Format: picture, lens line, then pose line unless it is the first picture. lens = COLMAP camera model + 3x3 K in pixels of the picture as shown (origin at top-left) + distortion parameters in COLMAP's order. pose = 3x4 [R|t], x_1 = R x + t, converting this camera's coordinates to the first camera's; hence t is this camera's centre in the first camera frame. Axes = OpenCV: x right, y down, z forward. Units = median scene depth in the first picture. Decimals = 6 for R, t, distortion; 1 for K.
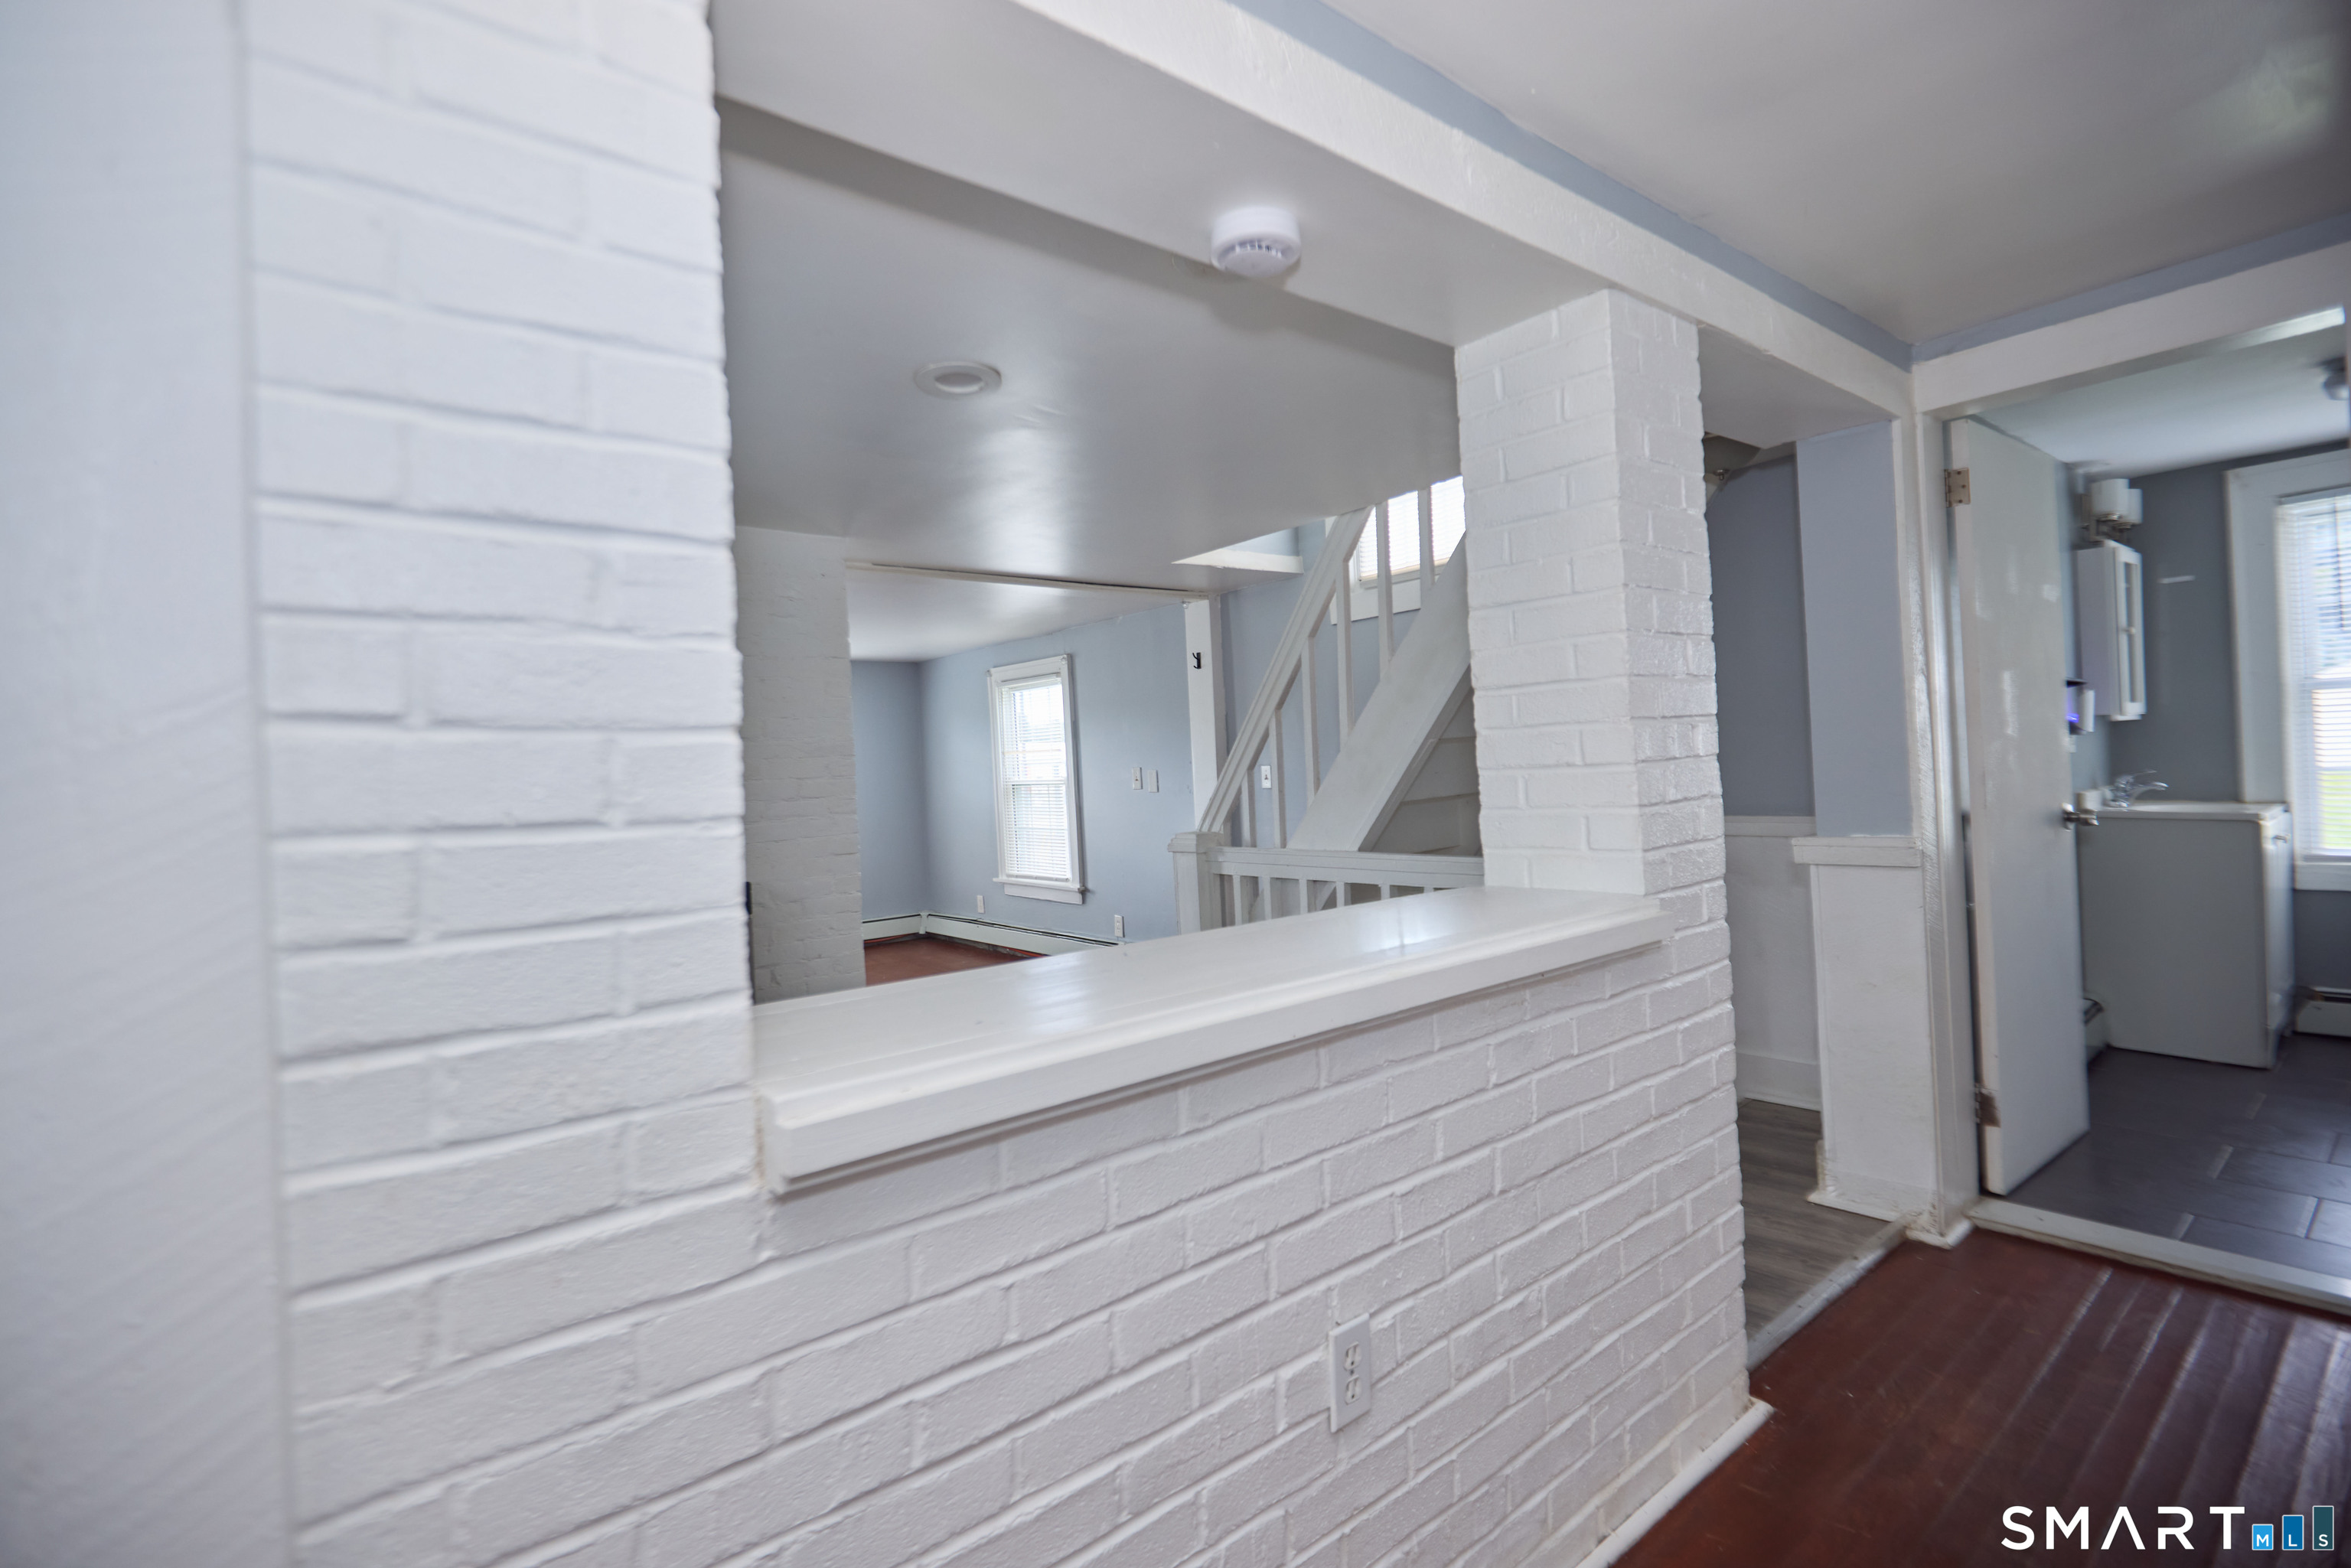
lens RADIAL K [[1094.5, 0, 1160.8], [0, 1094.5, 761.4], [0, 0, 1]] dist [0.001524, -0.000692]
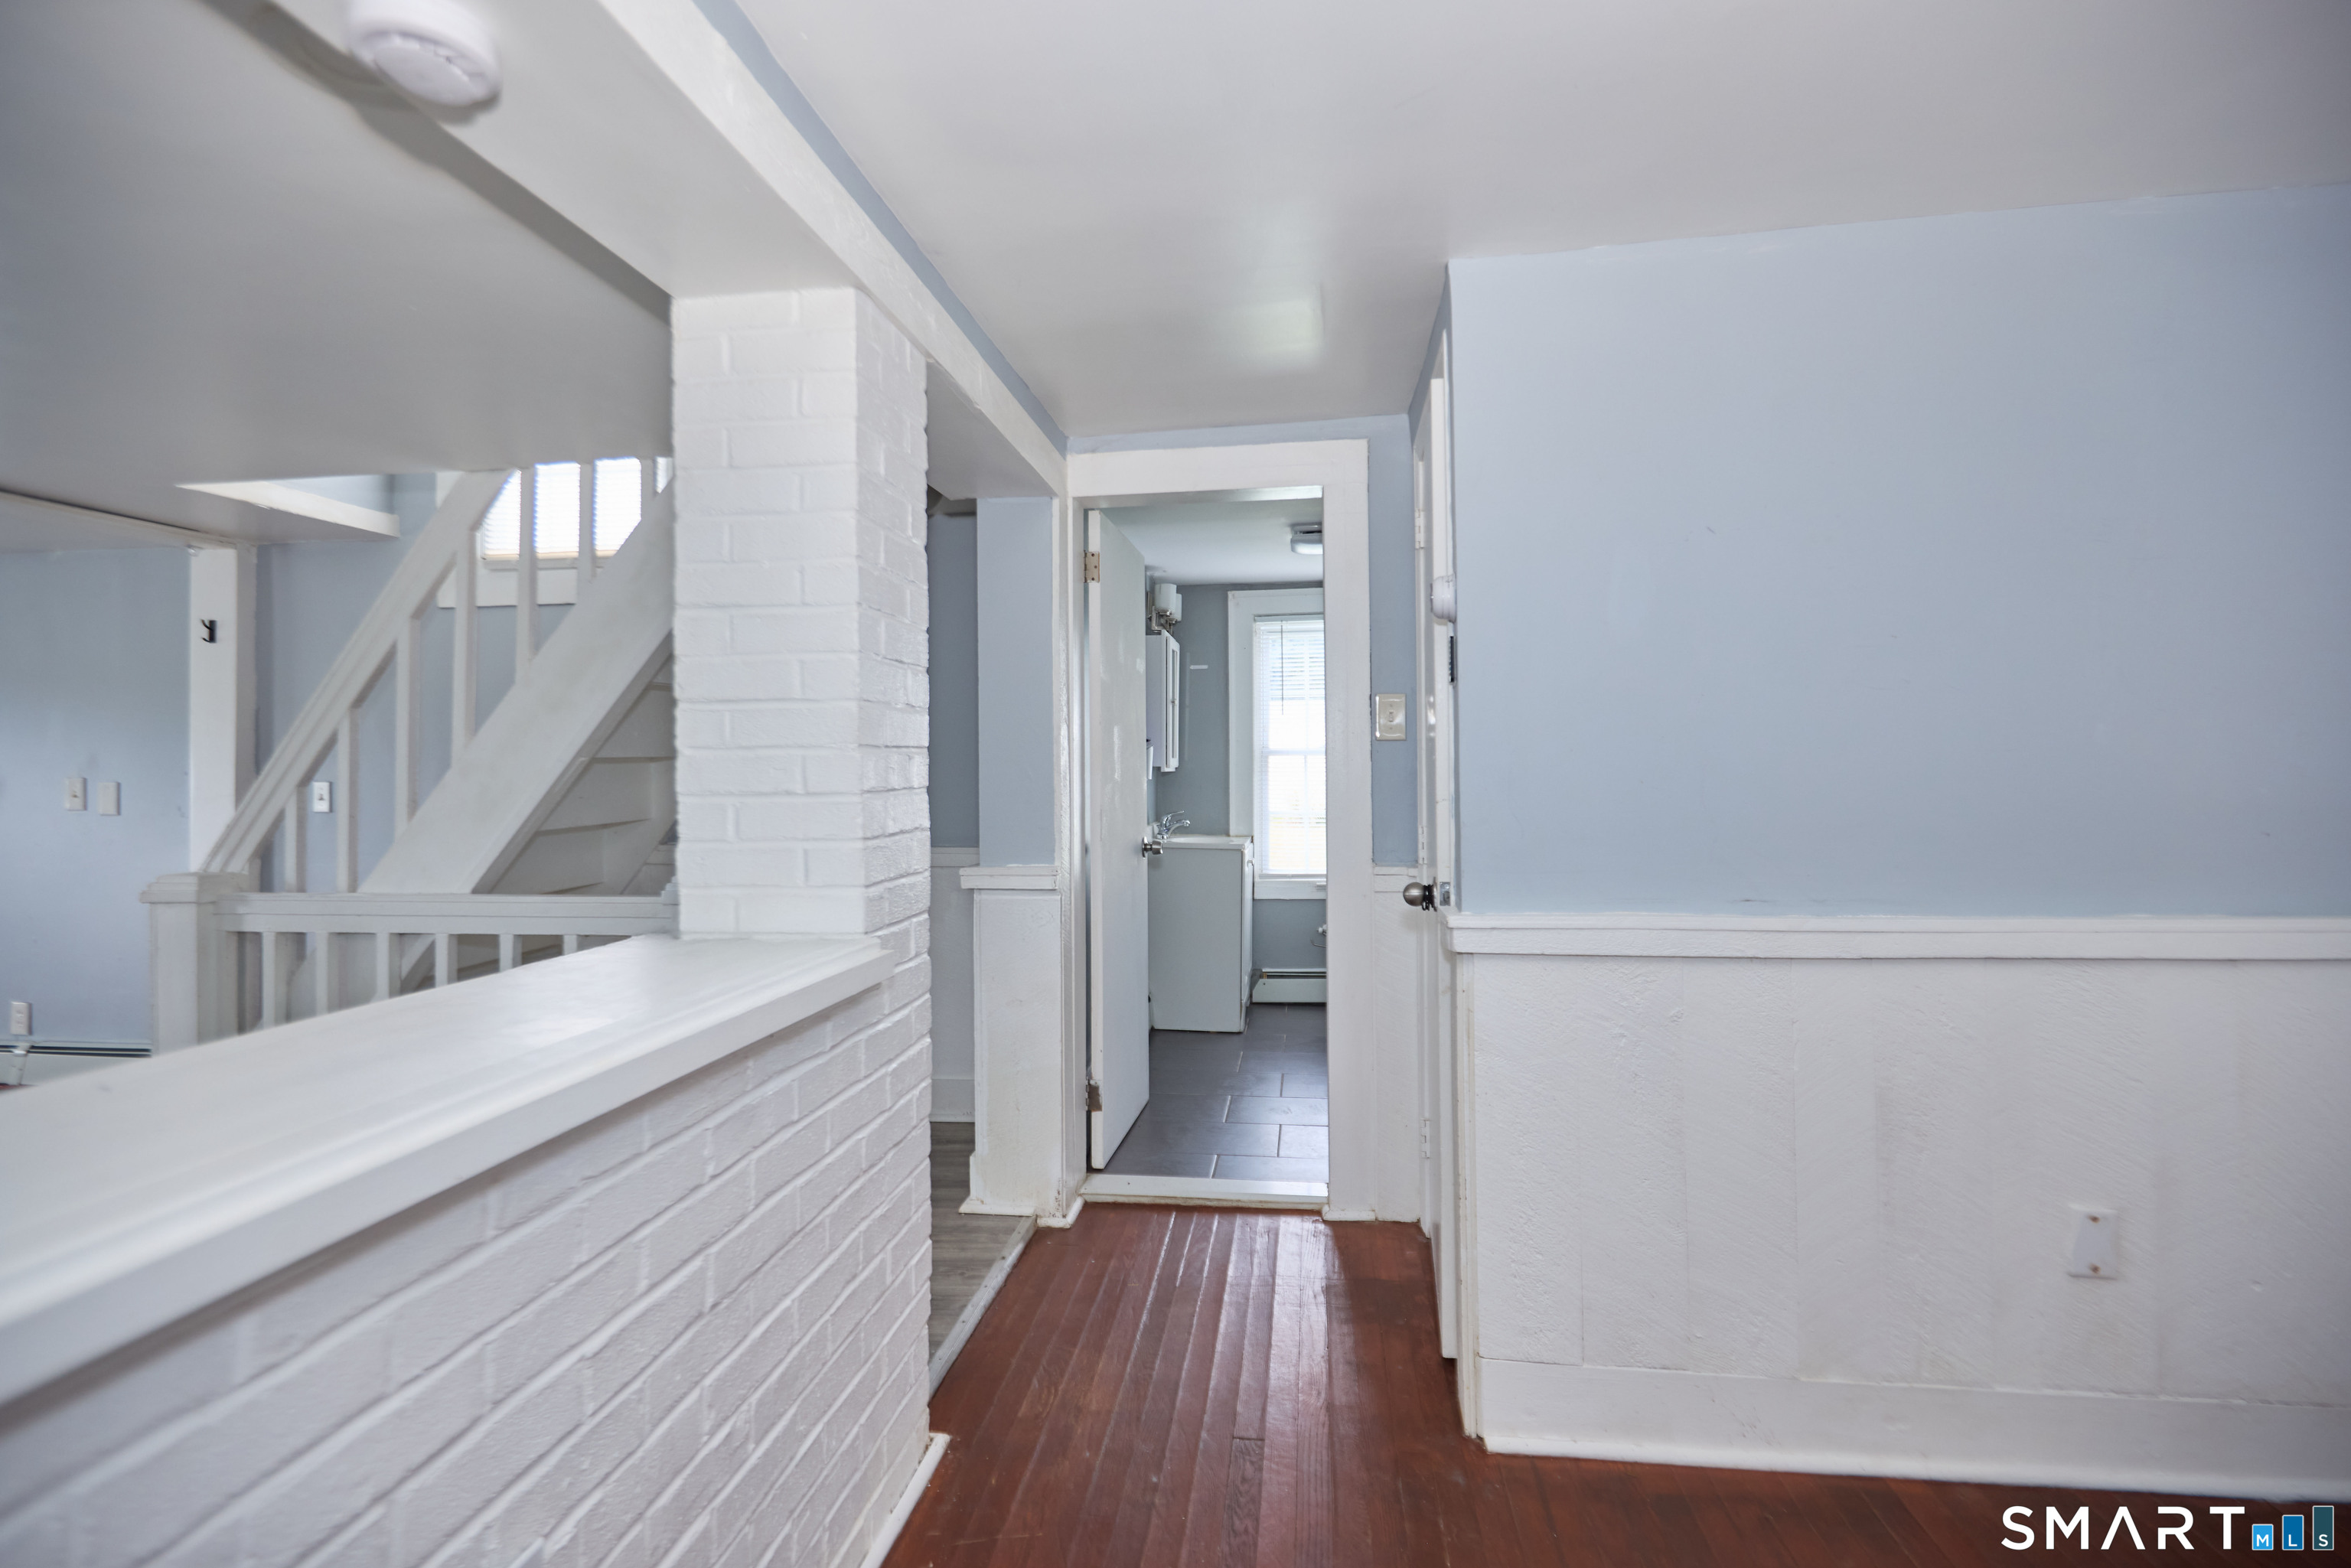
lens RADIAL K [[1094.5, 0, 1160.8], [0, 1094.5, 761.4], [0, 0, 1]] dist [0.001524, -0.000692]
pose [[0.715712, 0.050391, 0.696576, -0.034376], [-0.031734, 0.998710, -0.039643, 0.002951], [-0.697675, 0.006268, 0.716387, 0.131198]]
